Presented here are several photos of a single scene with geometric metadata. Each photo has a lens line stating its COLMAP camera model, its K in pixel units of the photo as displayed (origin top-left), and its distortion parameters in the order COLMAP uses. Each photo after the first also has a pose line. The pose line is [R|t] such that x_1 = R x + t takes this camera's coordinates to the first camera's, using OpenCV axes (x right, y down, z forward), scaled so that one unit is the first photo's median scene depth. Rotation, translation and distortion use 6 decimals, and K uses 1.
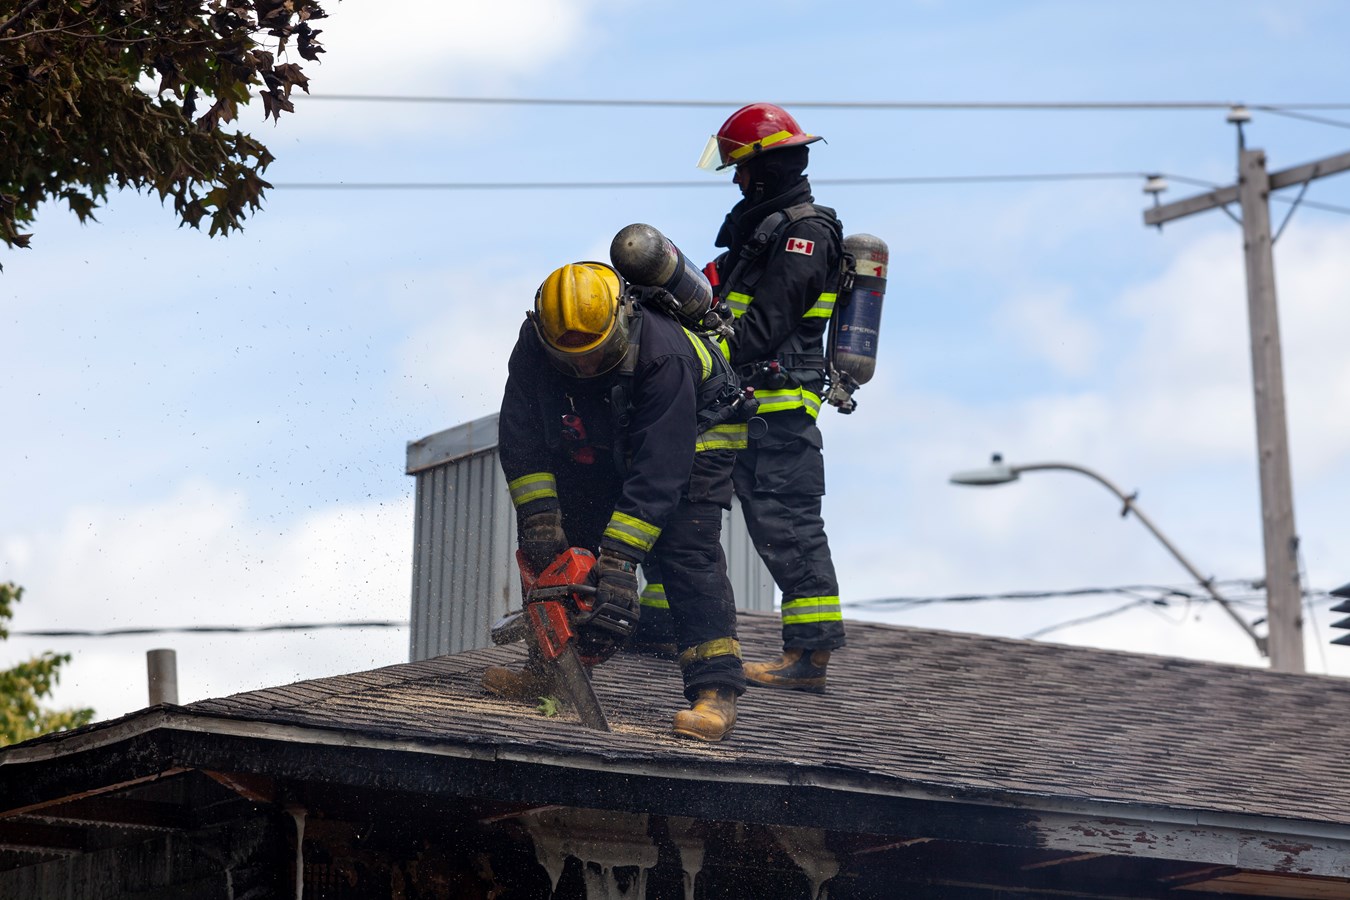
lens RADIAL K [[7283.7, 0, 675.0], [0, 7283.7, 450.0], [0, 0, 1]] dist [0.065191, -0.707485]
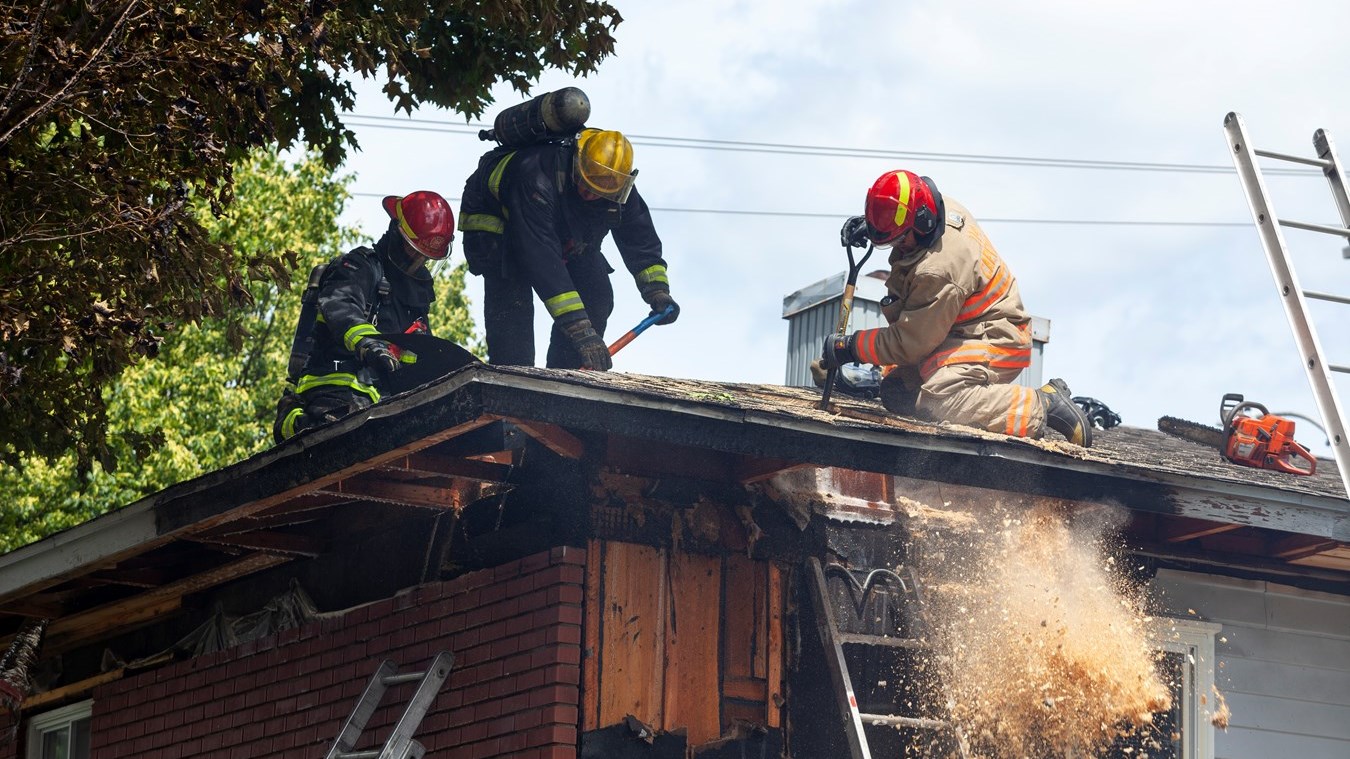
lens RADIAL K [[4196.4, 0, 675.0], [0, 4196.4, 379.5], [0, 0, 1]] dist [-0.176235, 1.459821]
pose [[0.994412, 0.015717, -0.104396, 0.038276], [-0.018707, 0.999441, -0.027725, 0.052444], [0.103902, 0.029523, 0.994149, 0.244438]]
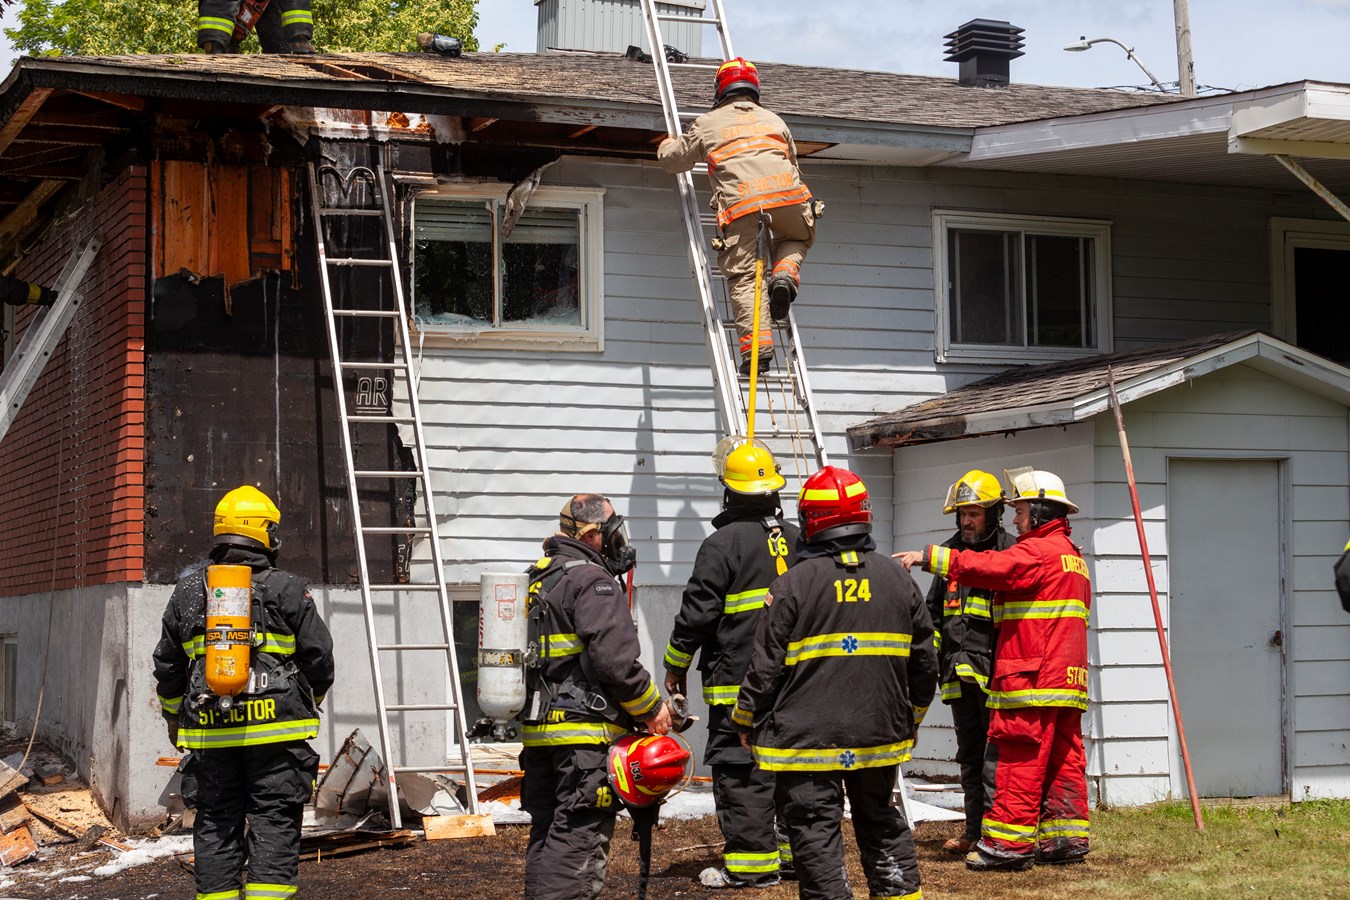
lens RADIAL K [[2664.2, 0, 675.0], [0, 2664.2, 450.0], [0, 0, 1]] dist [-0.021502, -0.223192]
pose [[0.975680, -0.016101, -0.218608, 0.248541], [0.043488, 0.991693, 0.121050, 0.056904], [0.214843, -0.127613, 0.968275, 0.269329]]
